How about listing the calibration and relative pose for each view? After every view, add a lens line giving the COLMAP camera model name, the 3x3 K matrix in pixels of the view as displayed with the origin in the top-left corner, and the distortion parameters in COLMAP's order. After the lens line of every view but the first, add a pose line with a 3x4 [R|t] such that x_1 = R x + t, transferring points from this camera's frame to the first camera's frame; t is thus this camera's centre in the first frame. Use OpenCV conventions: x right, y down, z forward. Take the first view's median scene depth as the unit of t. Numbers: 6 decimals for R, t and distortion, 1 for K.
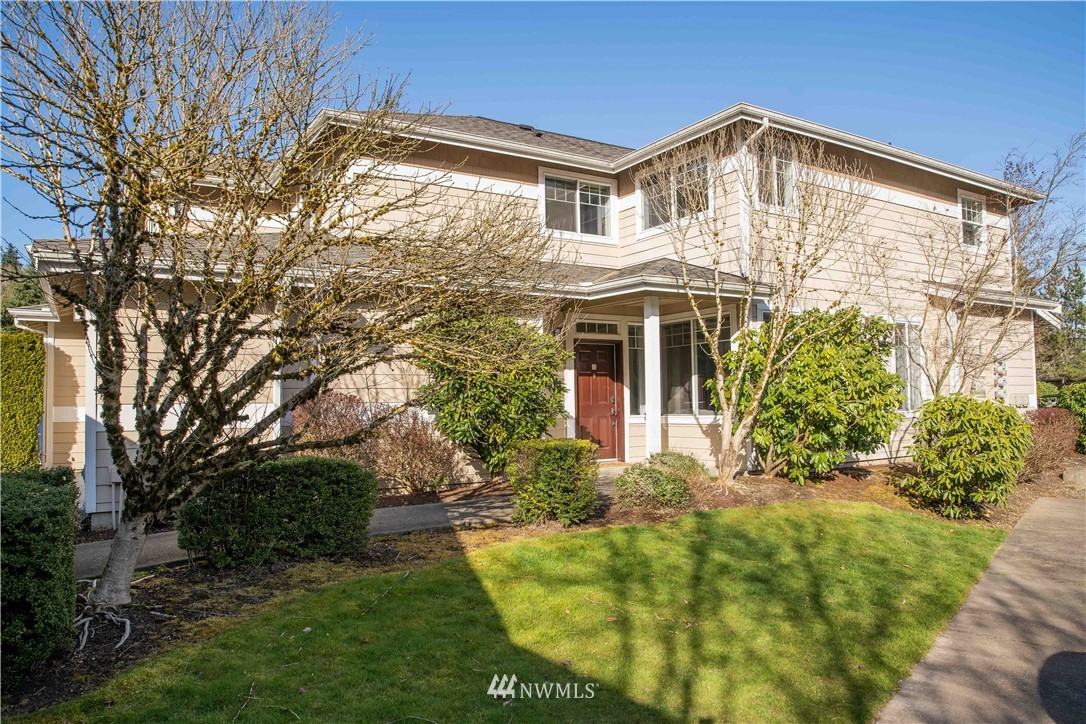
lens RADIAL K [[732.6, 0, 547.8], [0, 732.6, 367.9], [0, 0, 1]] dist [-0.003096, -0.000452]
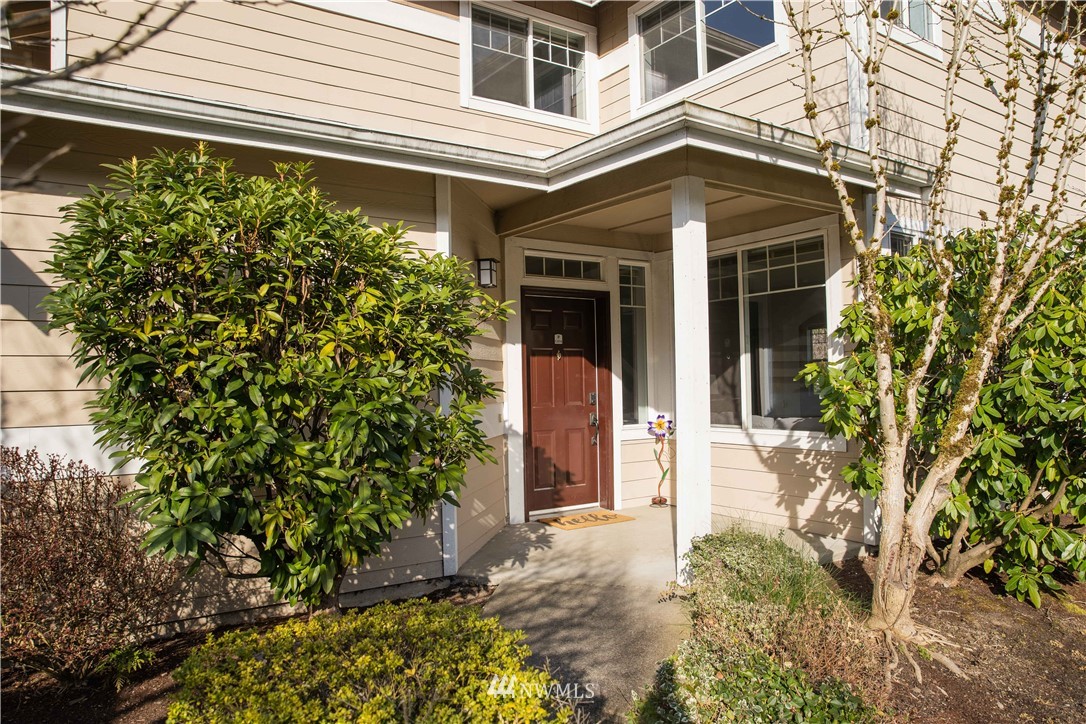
lens RADIAL K [[732.6, 0, 543.9], [0, 732.6, 359.9], [0, 0, 1]] dist [-0.003096, -0.000452]
pose [[0.998855, -0.001864, 0.047806, 0.025715], [0.000903, 0.999797, 0.020119, 0.003072], [-0.047834, -0.020053, 0.998654, 0.447672]]
